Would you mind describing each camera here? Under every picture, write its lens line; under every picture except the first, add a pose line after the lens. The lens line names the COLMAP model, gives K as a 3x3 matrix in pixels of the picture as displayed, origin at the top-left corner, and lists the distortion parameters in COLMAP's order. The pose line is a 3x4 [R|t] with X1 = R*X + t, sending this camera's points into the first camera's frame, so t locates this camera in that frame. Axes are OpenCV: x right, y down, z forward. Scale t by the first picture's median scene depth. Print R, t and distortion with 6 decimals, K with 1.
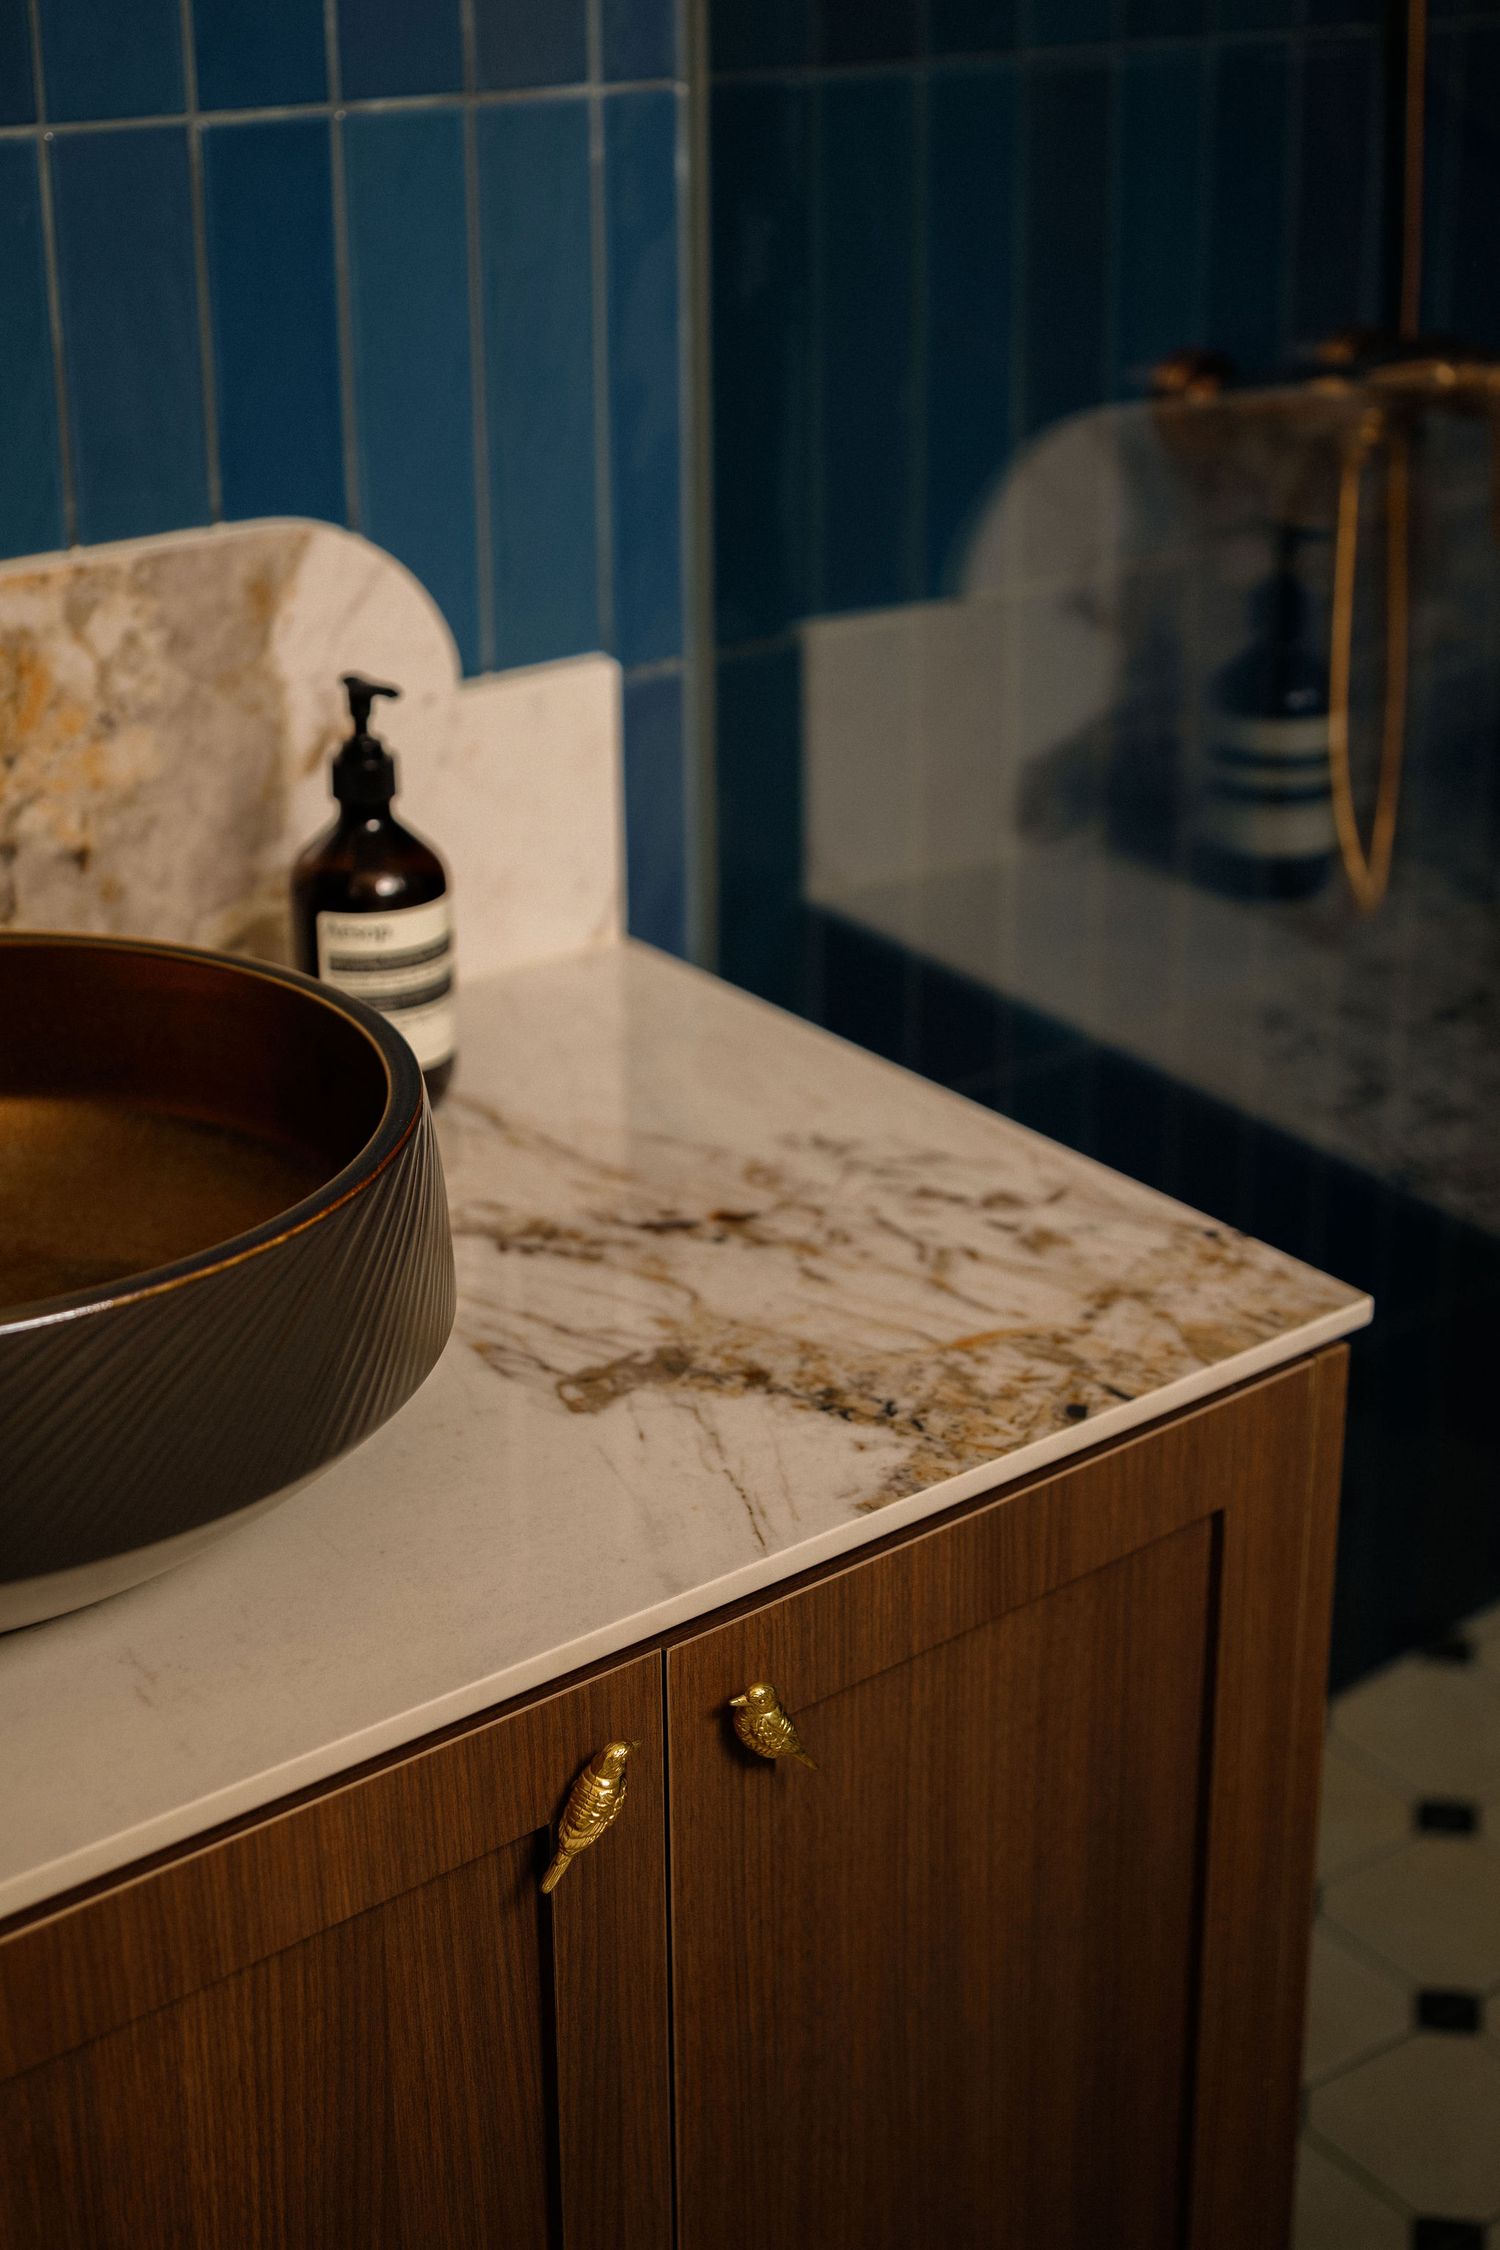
lens RADIAL K [[3190.5, 0, 750.0], [0, 3190.5, 1125.0], [0, 0, 1]] dist [-0.108013, 0.001295]
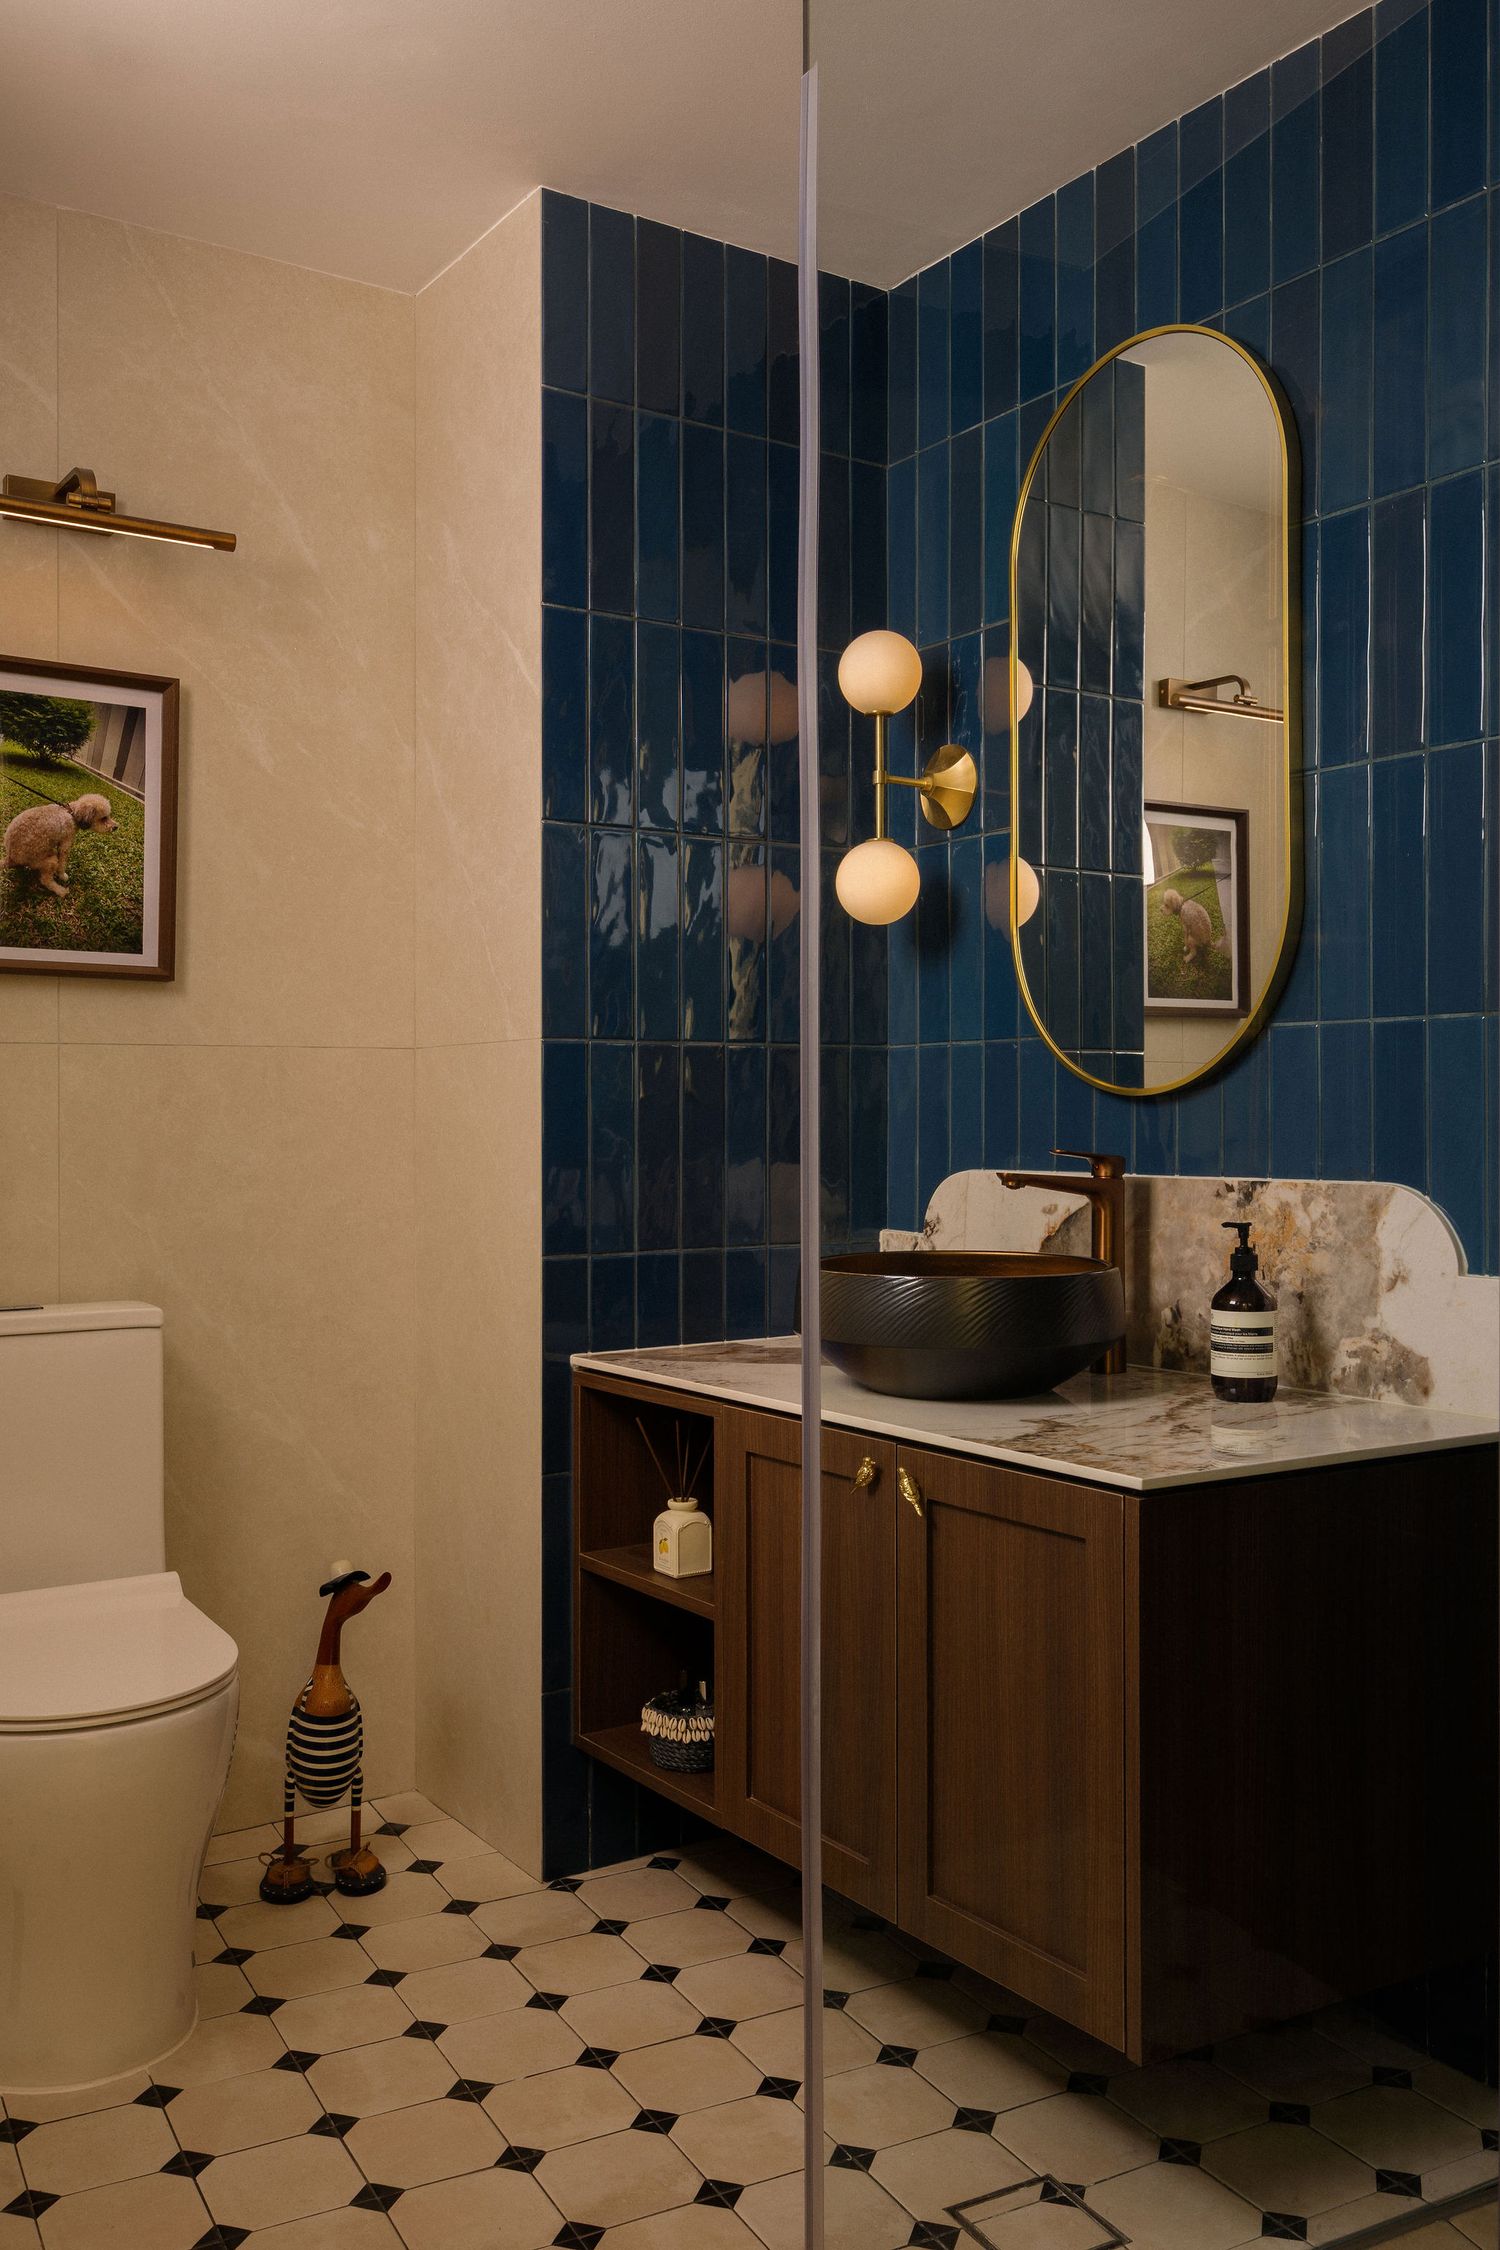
lens RADIAL K [[2026.4, 0, 750.0], [0, 2026.4, 1125.0], [0, 0, 1]] dist [0.000915, 0.000130]
pose [[-0.144420, 0.000938, -0.989516, 1.480170], [-0.370979, 0.927010, 0.055023, -0.138779], [0.917342, 0.375036, -0.133531, 0.762408]]
